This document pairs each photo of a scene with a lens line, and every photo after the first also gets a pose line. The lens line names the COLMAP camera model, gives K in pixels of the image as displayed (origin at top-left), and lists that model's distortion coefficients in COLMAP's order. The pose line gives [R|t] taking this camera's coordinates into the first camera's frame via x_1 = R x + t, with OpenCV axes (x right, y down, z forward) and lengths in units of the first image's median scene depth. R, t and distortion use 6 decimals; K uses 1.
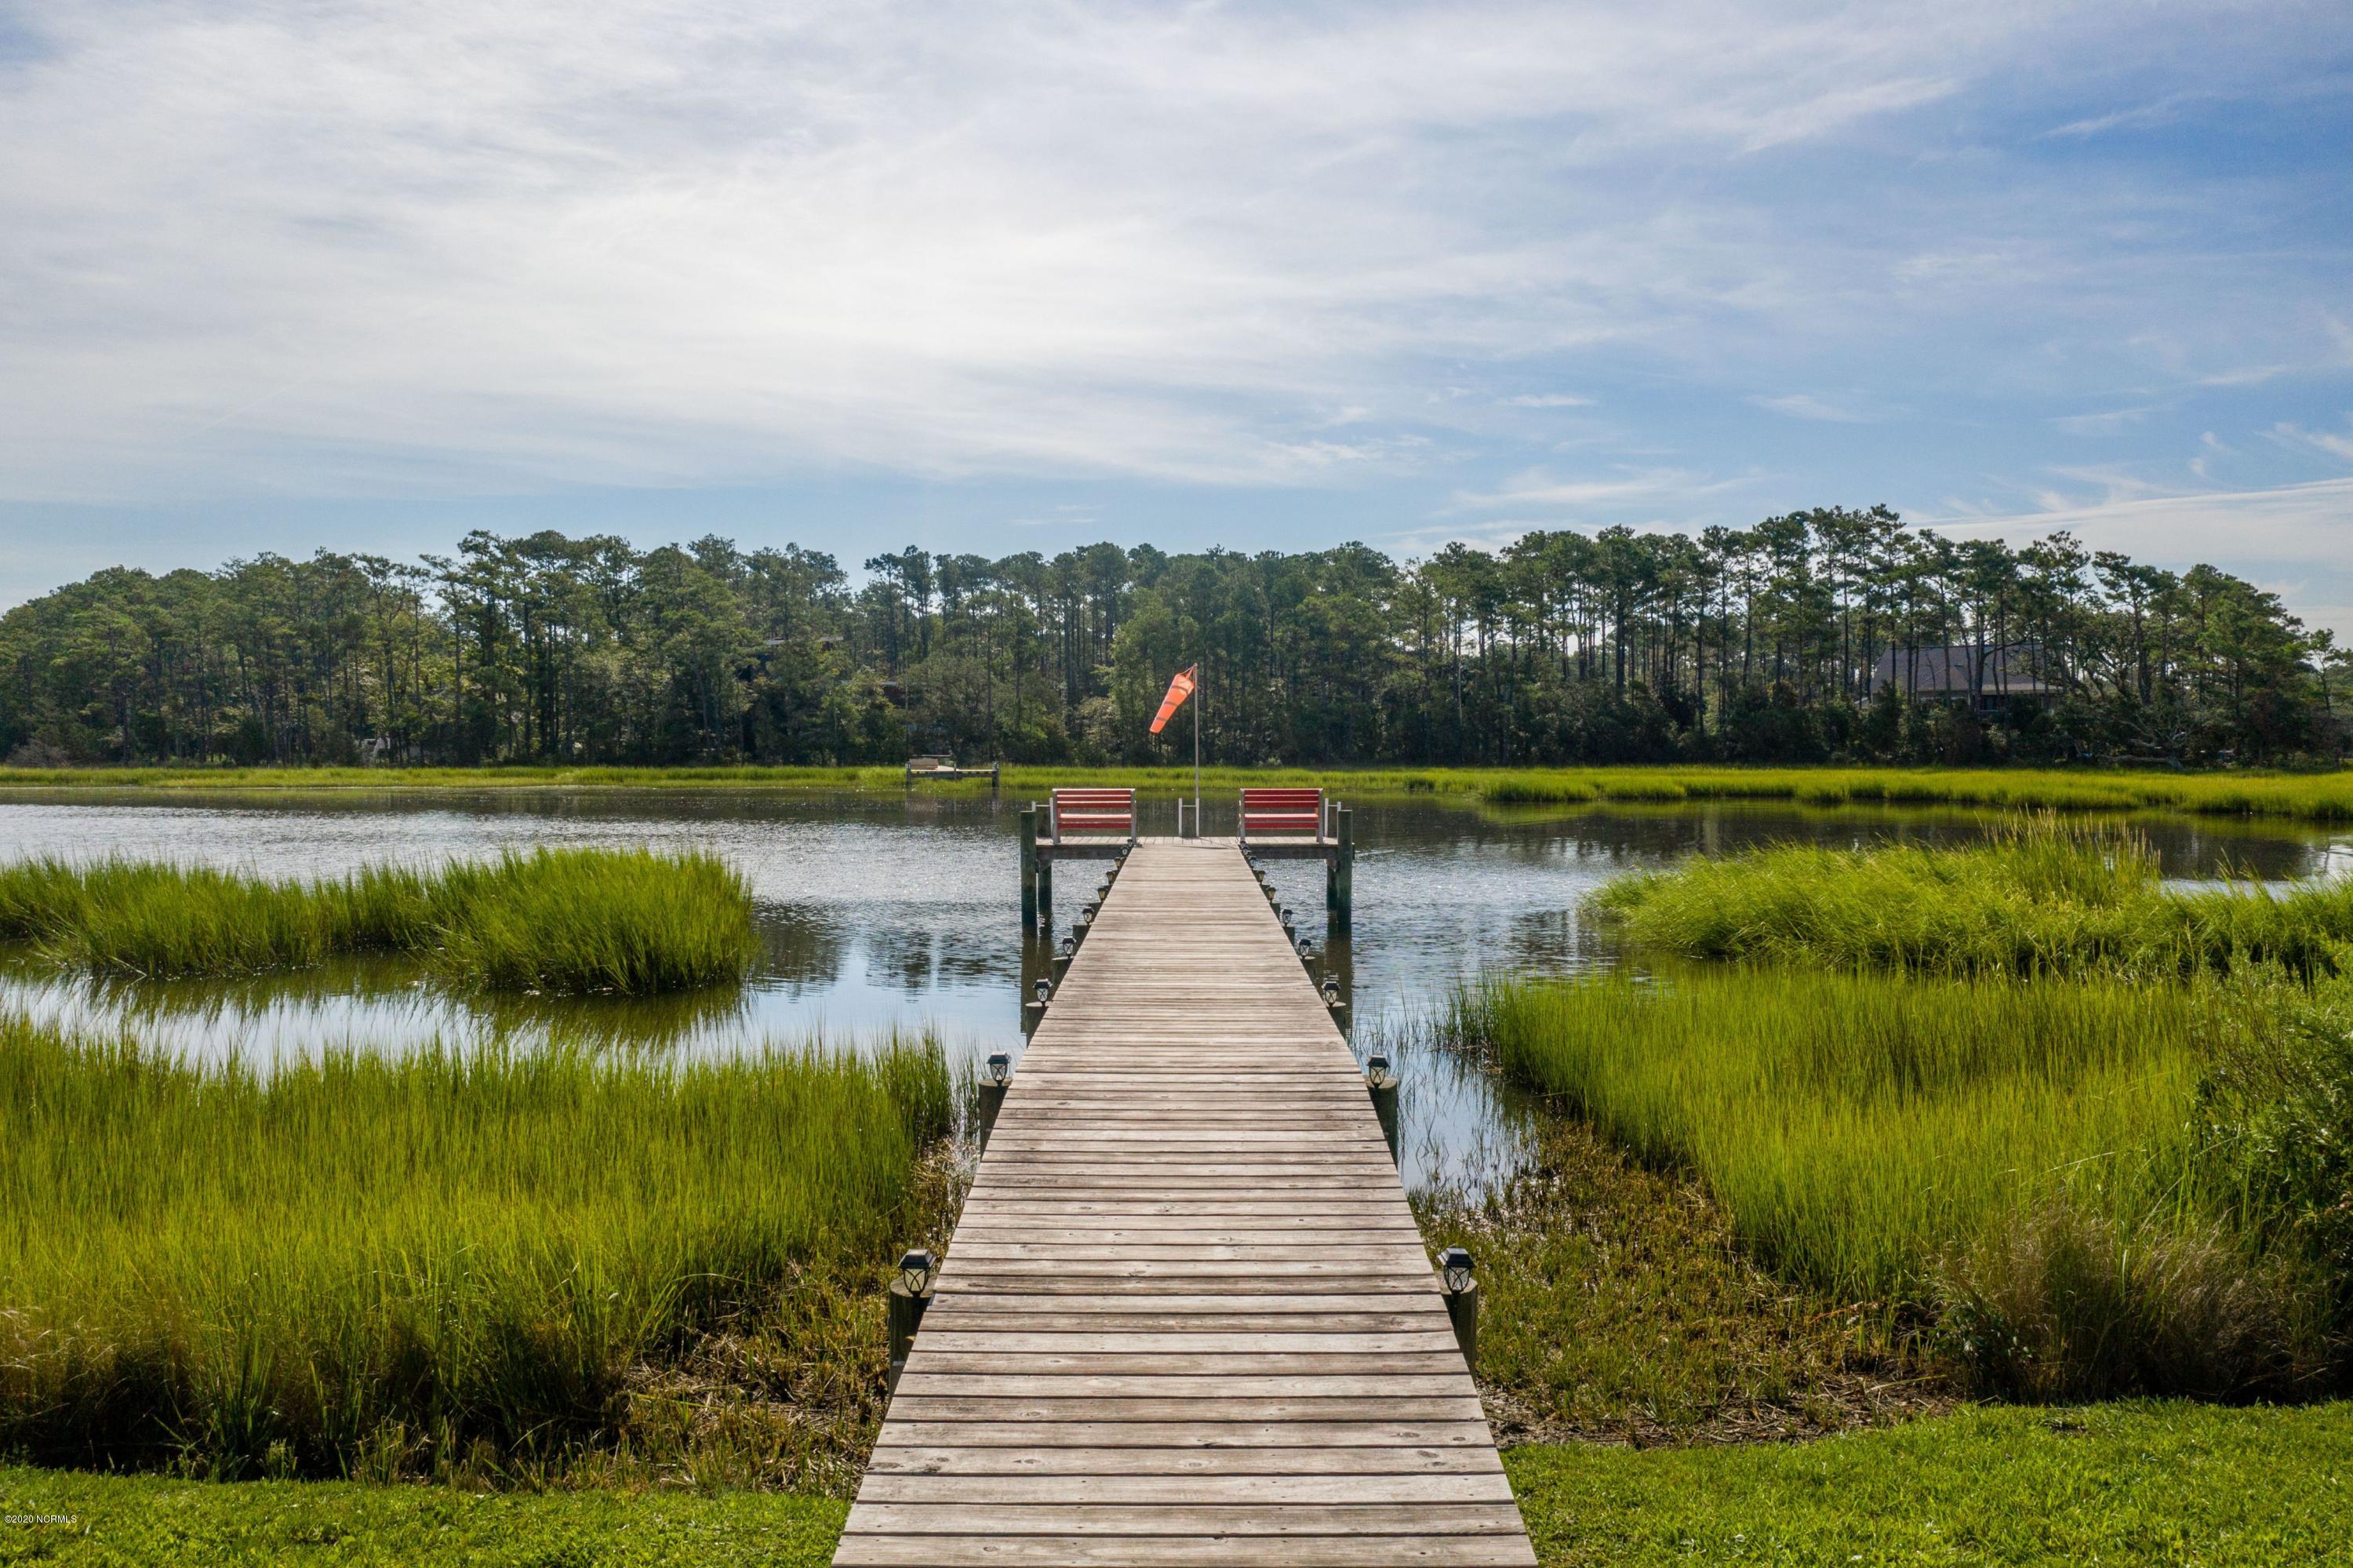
lens RADIAL K [[1860.2, 0, 1227.0], [0, 1860.2, 780.9], [0, 0, 1]] dist [-0.001762, 0.013682]
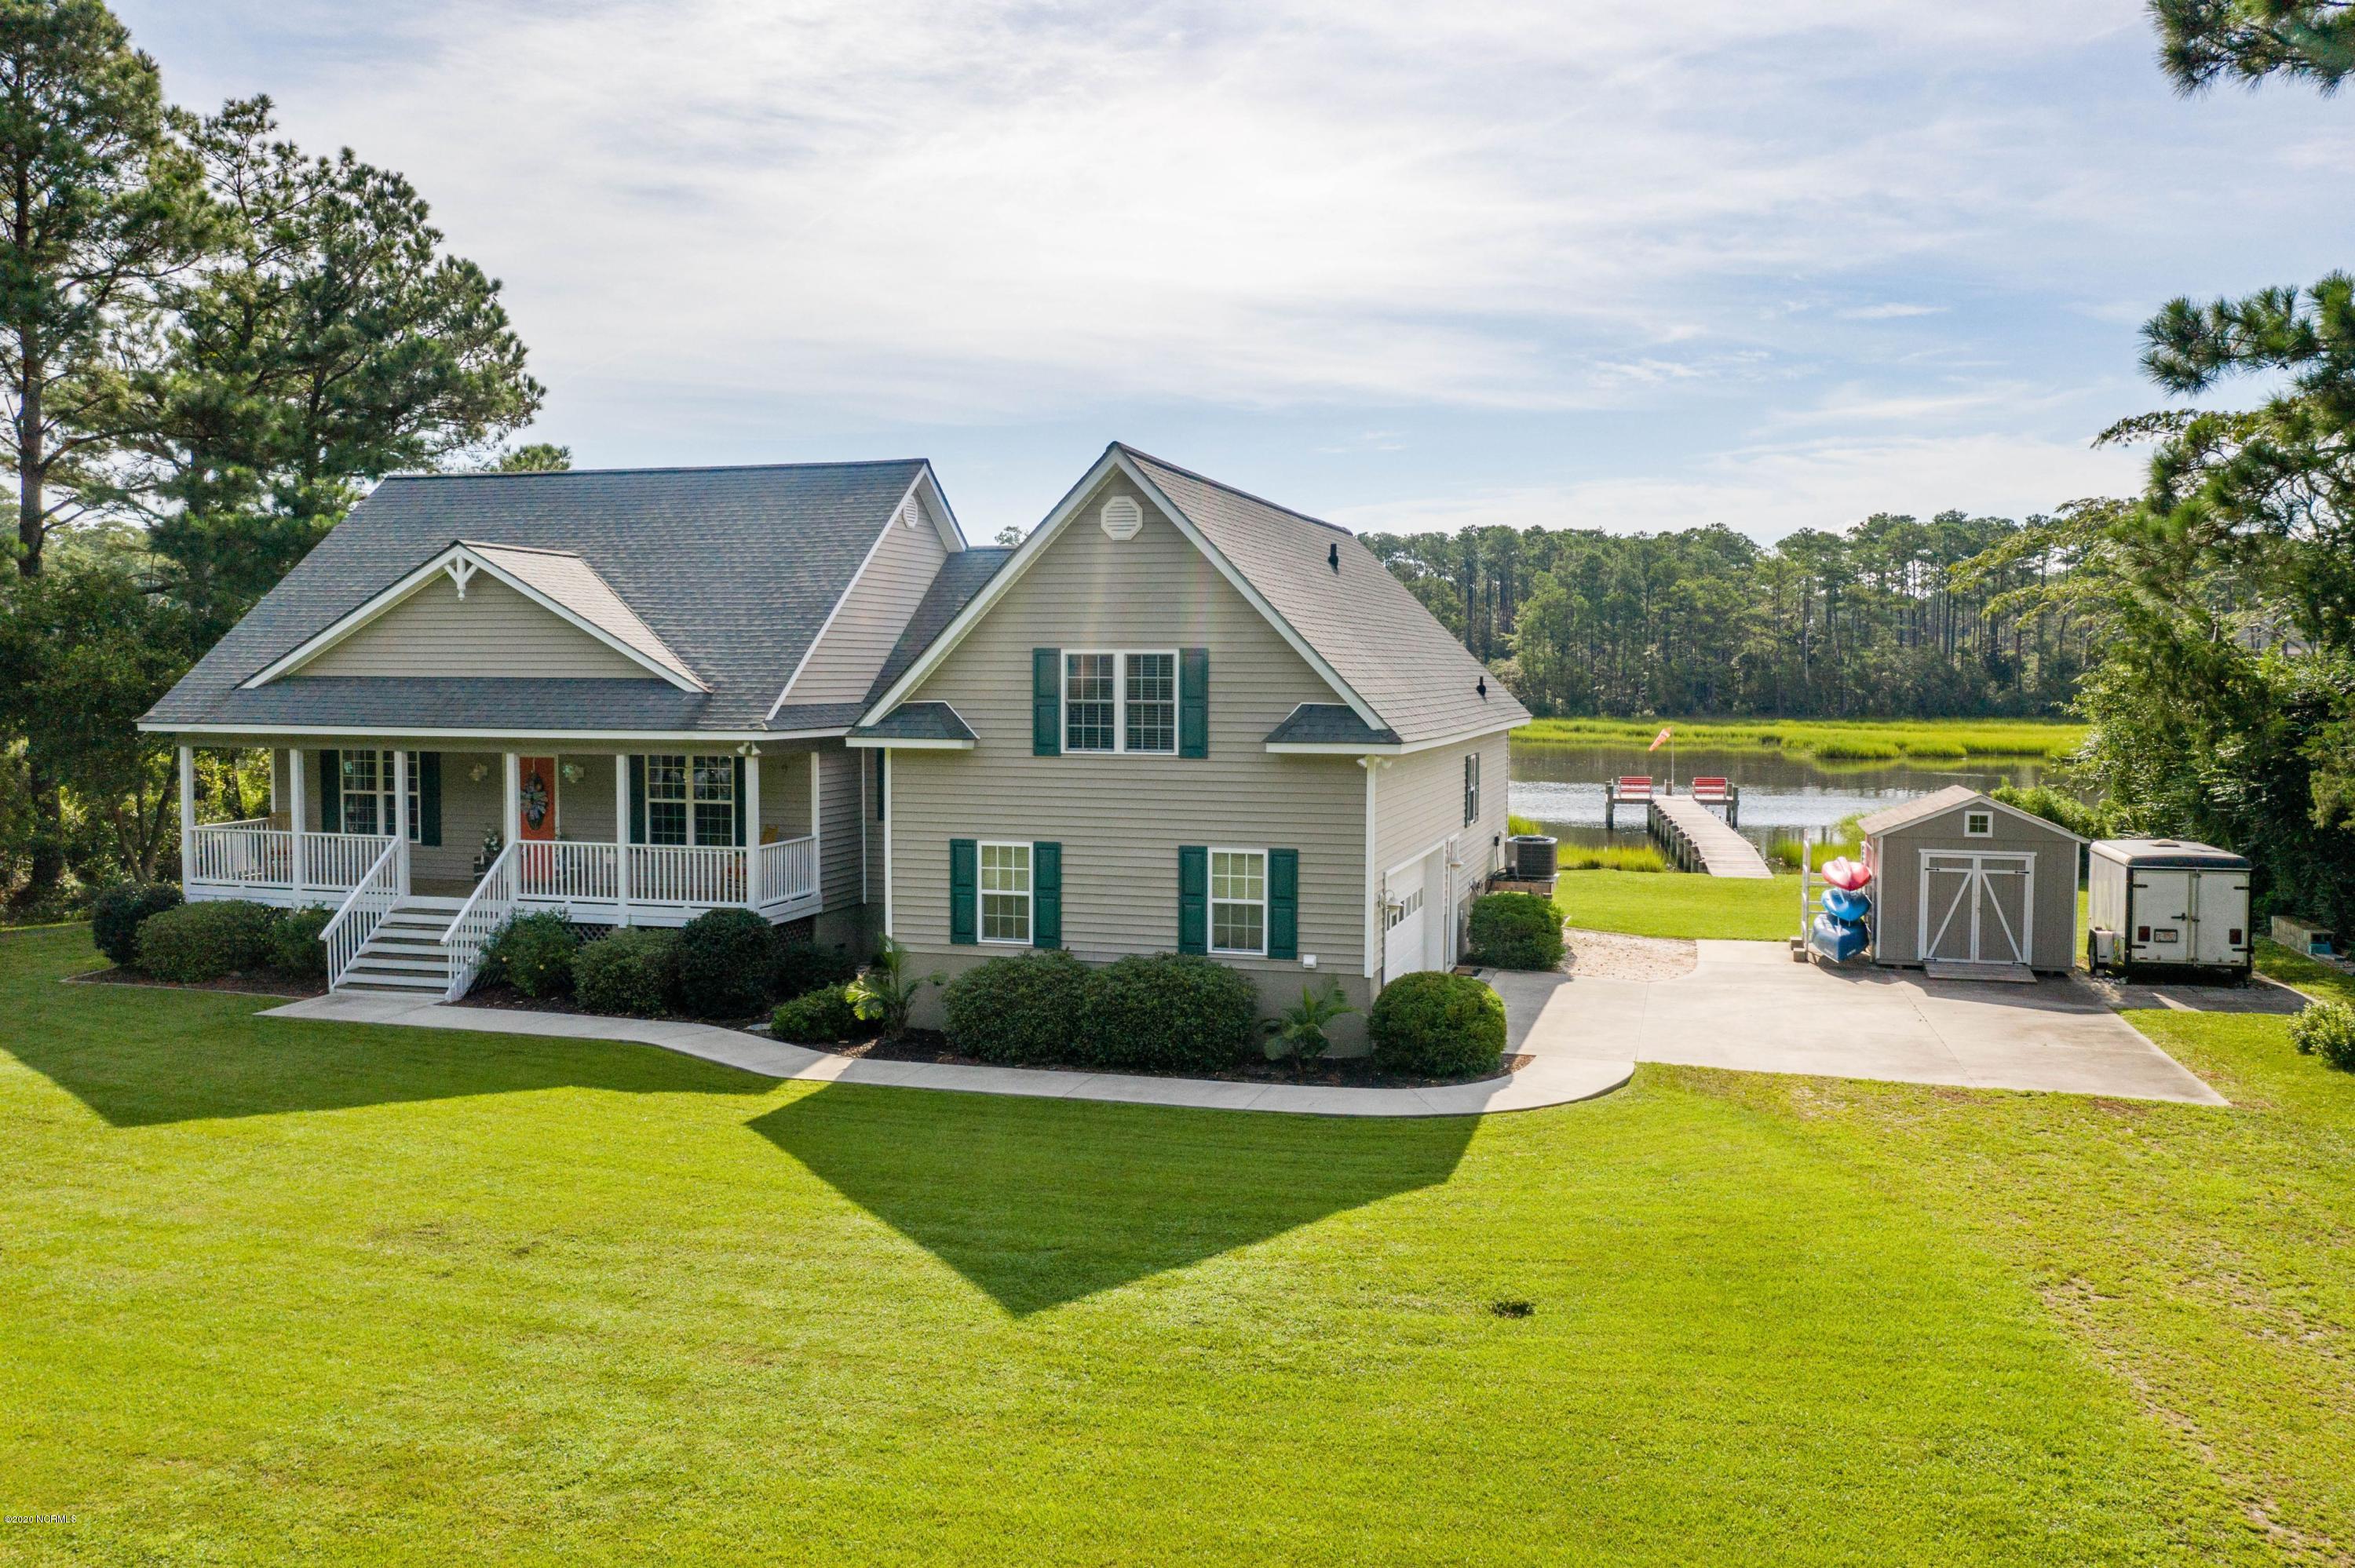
lens RADIAL K [[1861.5, 0, 1195.9], [0, 1861.5, 828.7], [0, 0, 1]] dist [-0.001762, 0.013682]
pose [[0.980770, 0.017380, -0.194390, -0.027337], [-0.004196, 0.997674, 0.068033, -0.016387], [0.195120, -0.065910, 0.978562, -0.271250]]
